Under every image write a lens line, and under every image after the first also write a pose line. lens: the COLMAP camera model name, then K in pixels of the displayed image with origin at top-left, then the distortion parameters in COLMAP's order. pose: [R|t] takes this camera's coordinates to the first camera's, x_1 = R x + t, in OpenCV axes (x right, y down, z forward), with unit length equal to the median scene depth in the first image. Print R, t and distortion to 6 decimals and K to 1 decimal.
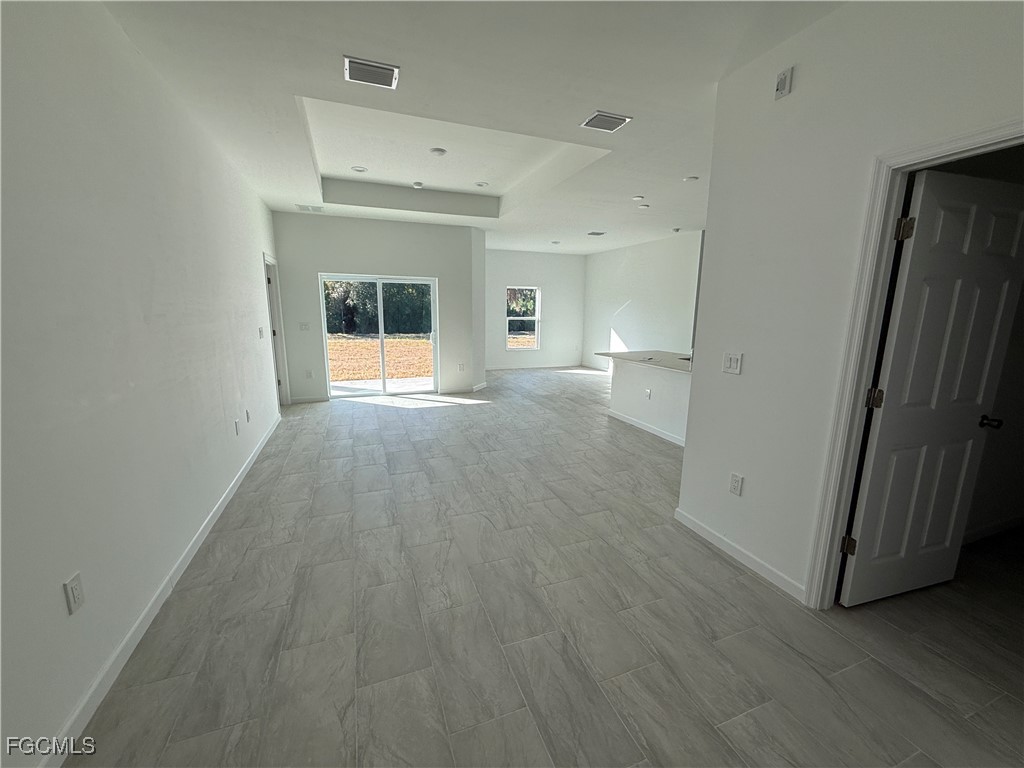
lens RADIAL K [[408.3, 0, 507.7], [0, 408.3, 383.0], [0, 0, 1]] dist [-0.000409, 0.000302]
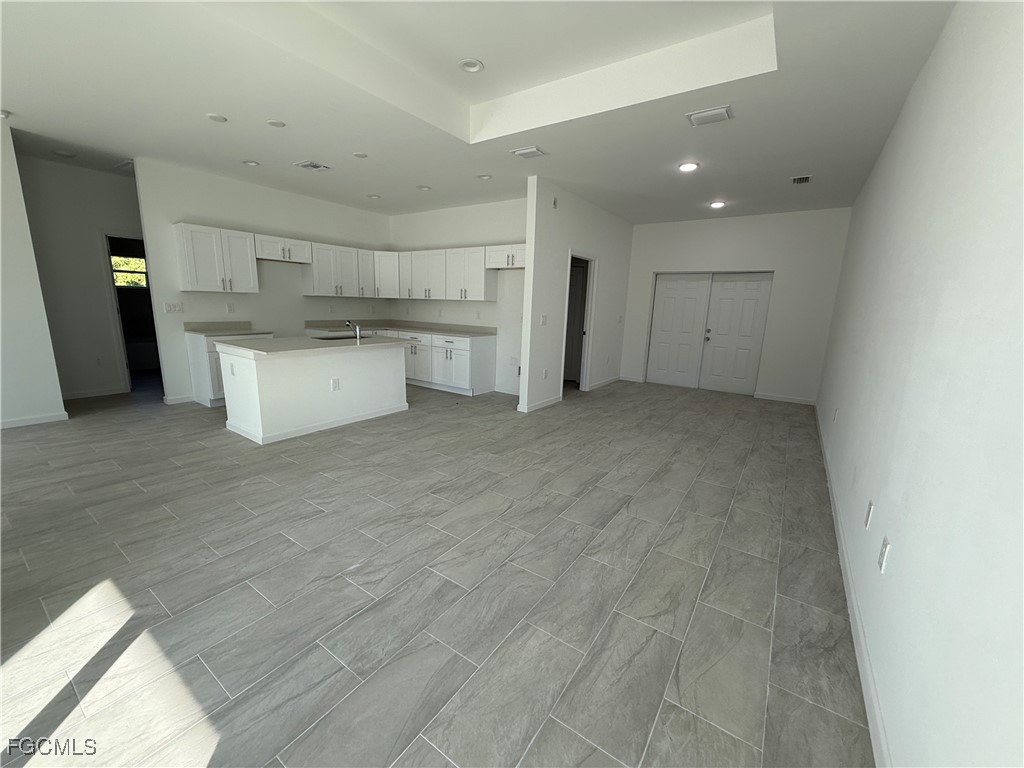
lens RADIAL K [[408.3, 0, 510.1], [0, 408.3, 384.6], [0, 0, 1]] dist [-0.000409, 0.000302]
pose [[-0.567173, -0.188614, 0.801711, -0.785980], [0.109800, 0.947418, 0.300572, -0.269912], [-0.816247, 0.258504, -0.516640, 1.612447]]
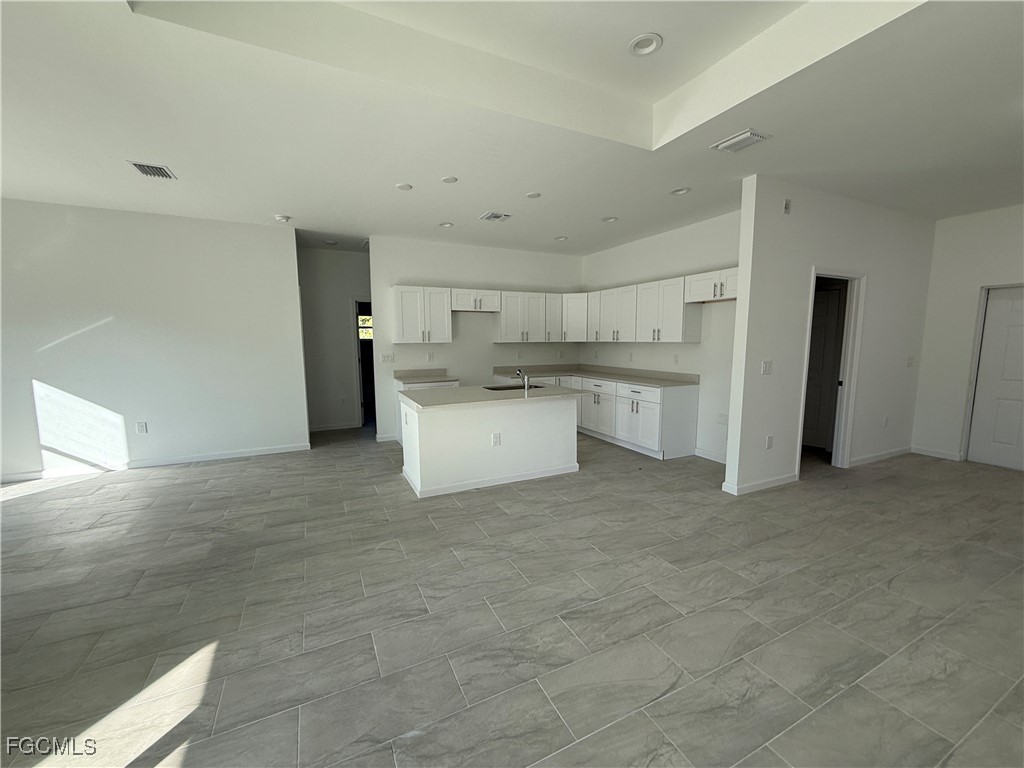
lens RADIAL K [[408.3, 0, 510.2], [0, 408.3, 384.9], [0, 0, 1]] dist [-0.000409, 0.000302]
pose [[-0.093947, -0.122061, 0.988066, -0.613141], [0.181790, 0.973667, 0.137567, -0.256037], [-0.978839, 0.192544, -0.069283, 1.420597]]
